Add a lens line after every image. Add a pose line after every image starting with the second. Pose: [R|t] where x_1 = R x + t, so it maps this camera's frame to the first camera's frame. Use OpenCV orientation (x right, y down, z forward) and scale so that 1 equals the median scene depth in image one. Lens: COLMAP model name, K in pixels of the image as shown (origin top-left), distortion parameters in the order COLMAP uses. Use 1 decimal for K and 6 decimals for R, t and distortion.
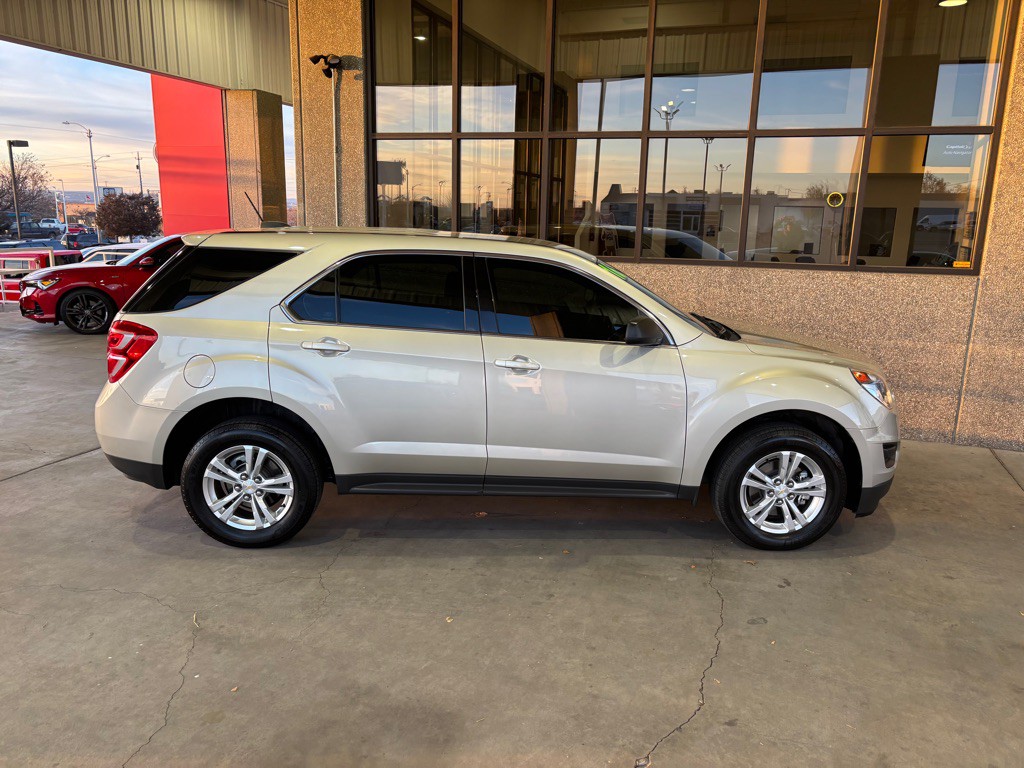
lens RADIAL K [[772.5, 0, 520.5], [0, 772.5, 389.4], [0, 0, 1]] dist [0.063534, -0.063179]
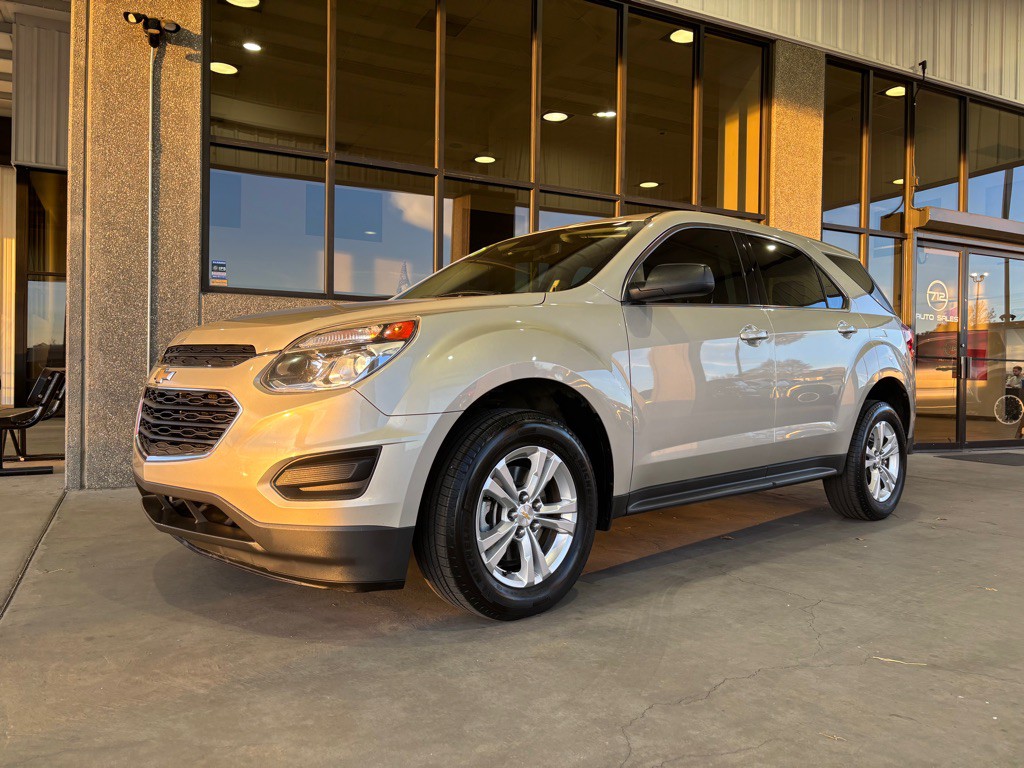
lens RADIAL K [[772.5, 0, 521.9], [0, 772.5, 383.7], [0, 0, 1]] dist [0.063534, -0.063179]
pose [[0.704924, -0.019051, 0.709027, -0.893085], [0.162196, 0.977481, -0.134993, 0.085811], [-0.690488, 0.210161, 0.692140, 0.583410]]
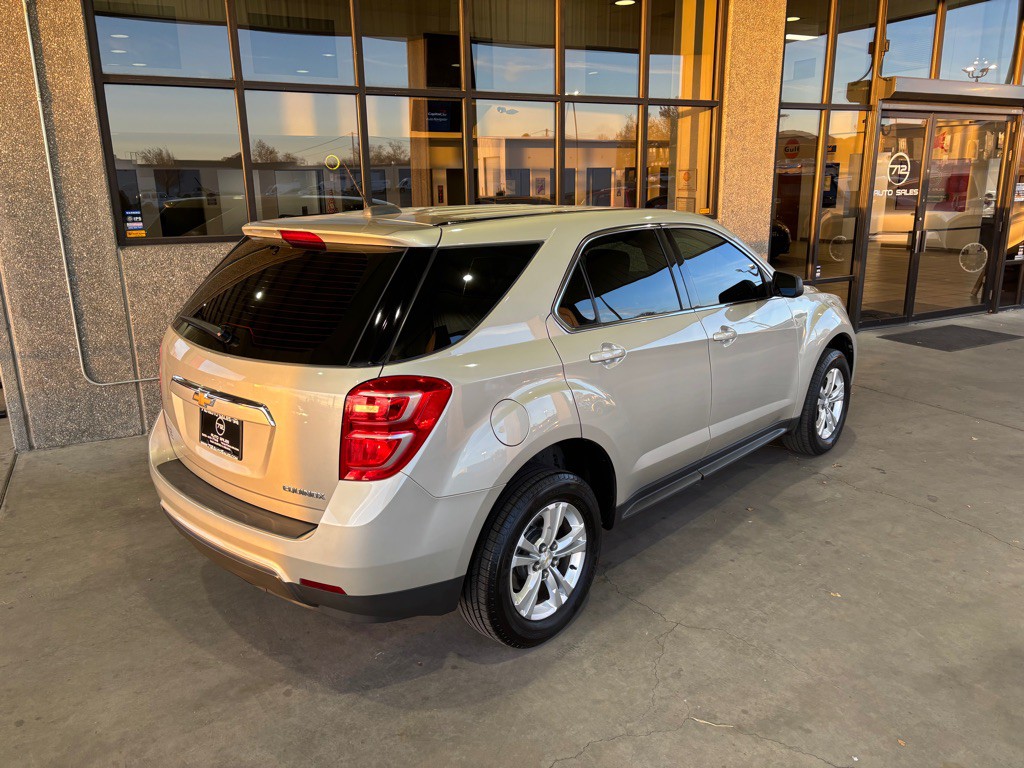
lens RADIAL K [[772.5, 0, 525.5], [0, 772.5, 385.5], [0, 0, 1]] dist [0.063534, -0.063179]
pose [[0.692794, -0.217270, 0.687627, -0.813644], [0.190209, 0.974821, 0.116377, -0.125173], [-0.695599, 0.050167, 0.716677, 0.456014]]
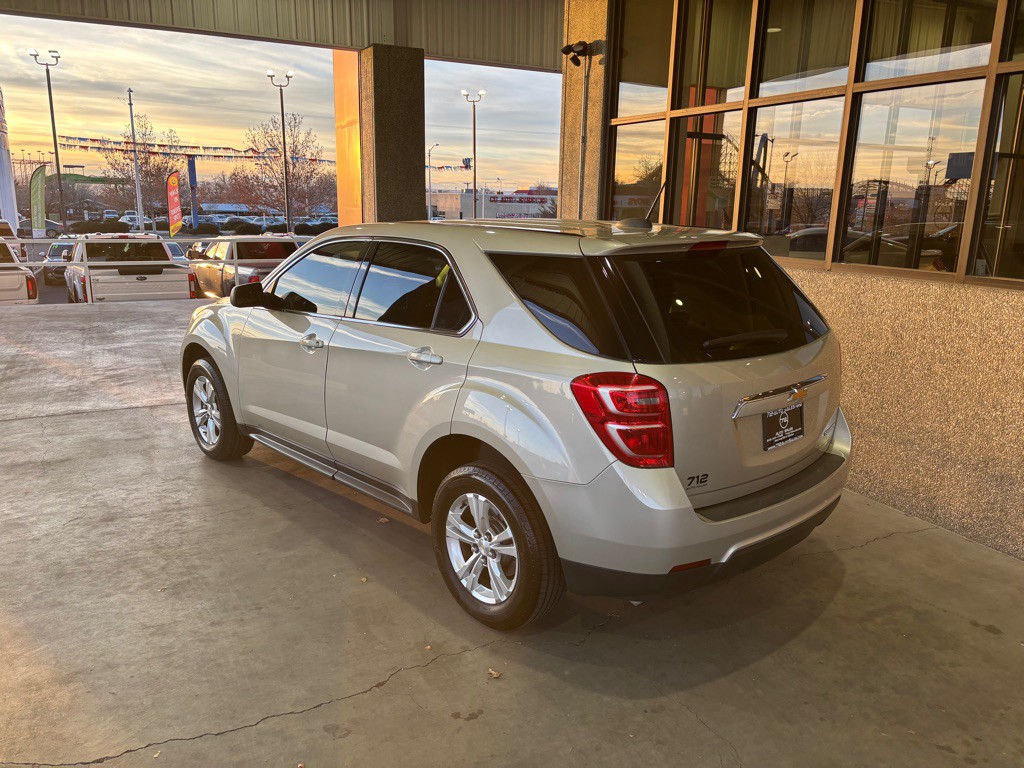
lens RADIAL K [[772.5, 0, 513.4], [0, 772.5, 386.7], [0, 0, 1]] dist [0.063534, -0.063179]
pose [[0.706466, 0.157664, -0.689962, 0.745459], [-0.161929, 0.985020, 0.059285, -0.084142], [0.688973, 0.069842, 0.721414, 0.461871]]
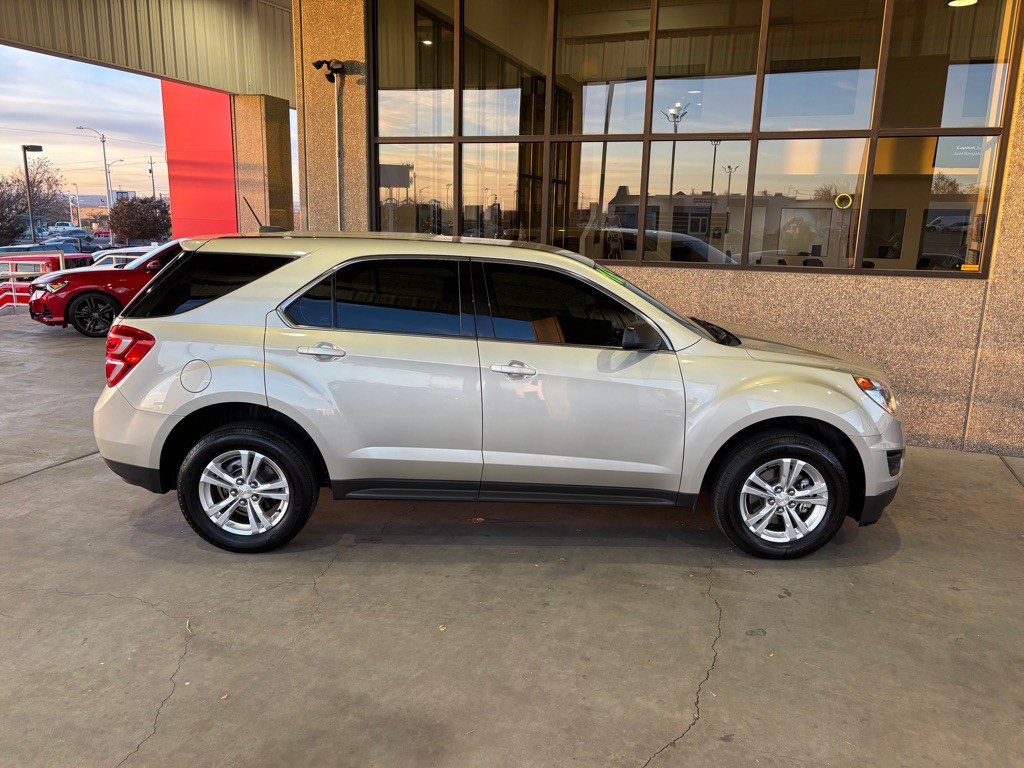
lens RADIAL K [[772.5, 0, 509.4], [0, 772.5, 384.8], [0, 0, 1]] dist [0.063534, -0.063179]
pose [[0.999725, 0.002516, -0.023336, 0.013144], [-0.002706, 0.999963, -0.008139, -0.004491], [0.023315, 0.008200, 0.999695, 0.007673]]
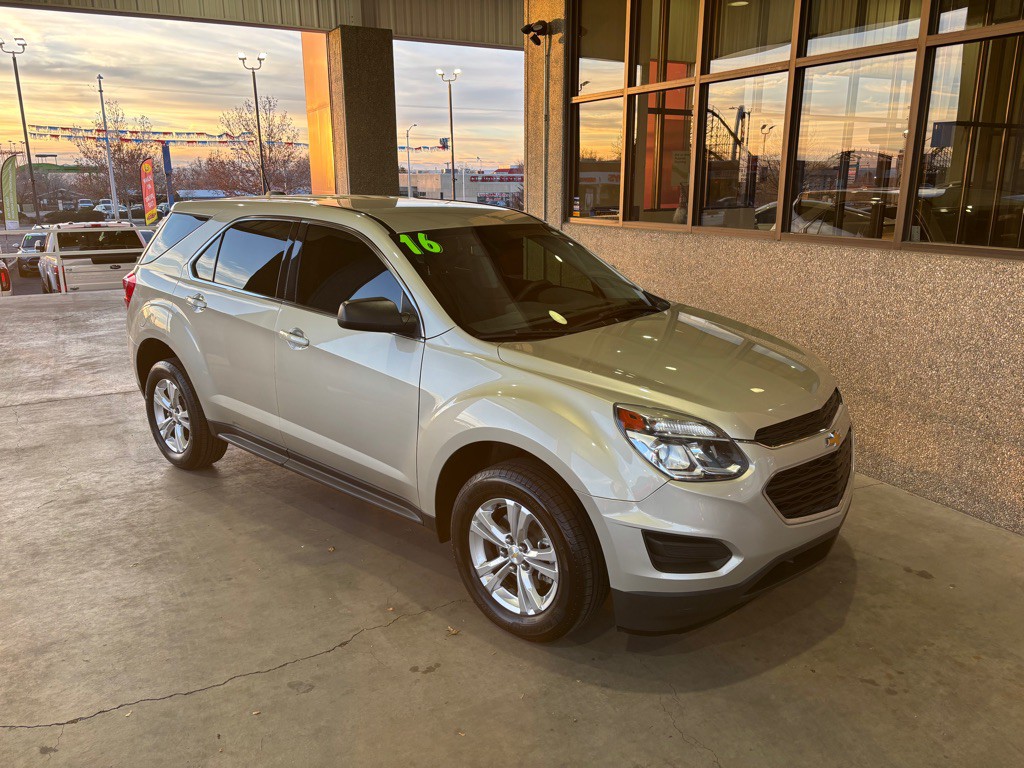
lens RADIAL K [[772.5, 0, 516.8], [0, 772.5, 380.9], [0, 0, 1]] dist [0.063534, -0.063179]
pose [[0.724859, 0.149281, -0.672529, 0.797081], [-0.134361, 0.988127, 0.074518, -0.083291], [0.675668, 0.036347, 0.736310, 0.461511]]
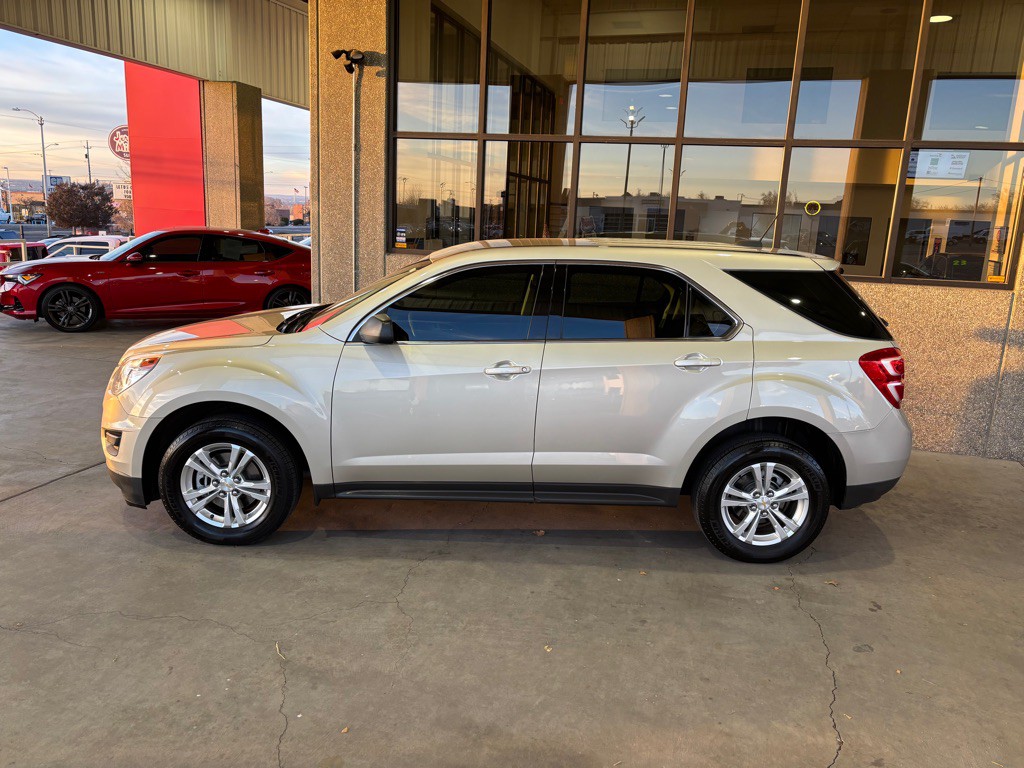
lens RADIAL K [[772.5, 0, 515.1], [0, 772.5, 383.4], [0, 0, 1]] dist [0.063534, -0.063179]
pose [[0.998498, 0.010922, 0.053683, -0.152930], [-0.010551, 0.999918, -0.007199, -0.016633], [-0.053758, 0.006621, 0.998532, 0.042922]]
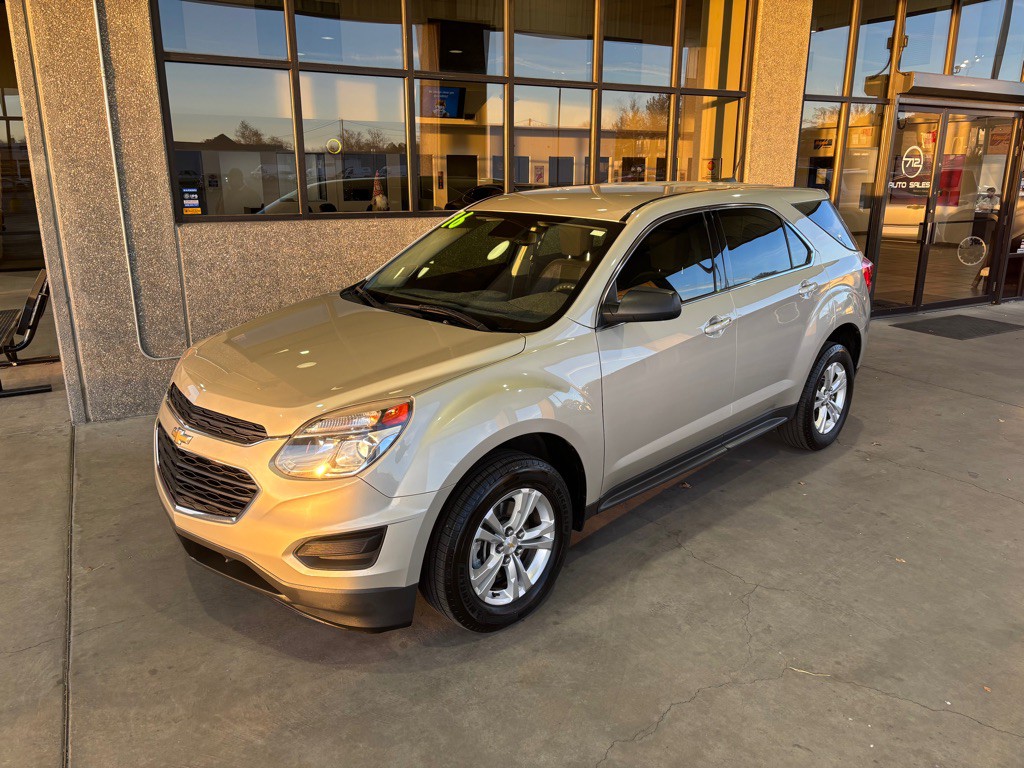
lens RADIAL K [[772.5, 0, 525.7], [0, 772.5, 383.4], [0, 0, 1]] dist [0.063534, -0.063179]
pose [[0.676711, -0.217023, 0.703536, -0.921118], [0.176136, 0.975542, 0.131509, -0.132966], [-0.714869, 0.034925, 0.698385, 0.511606]]
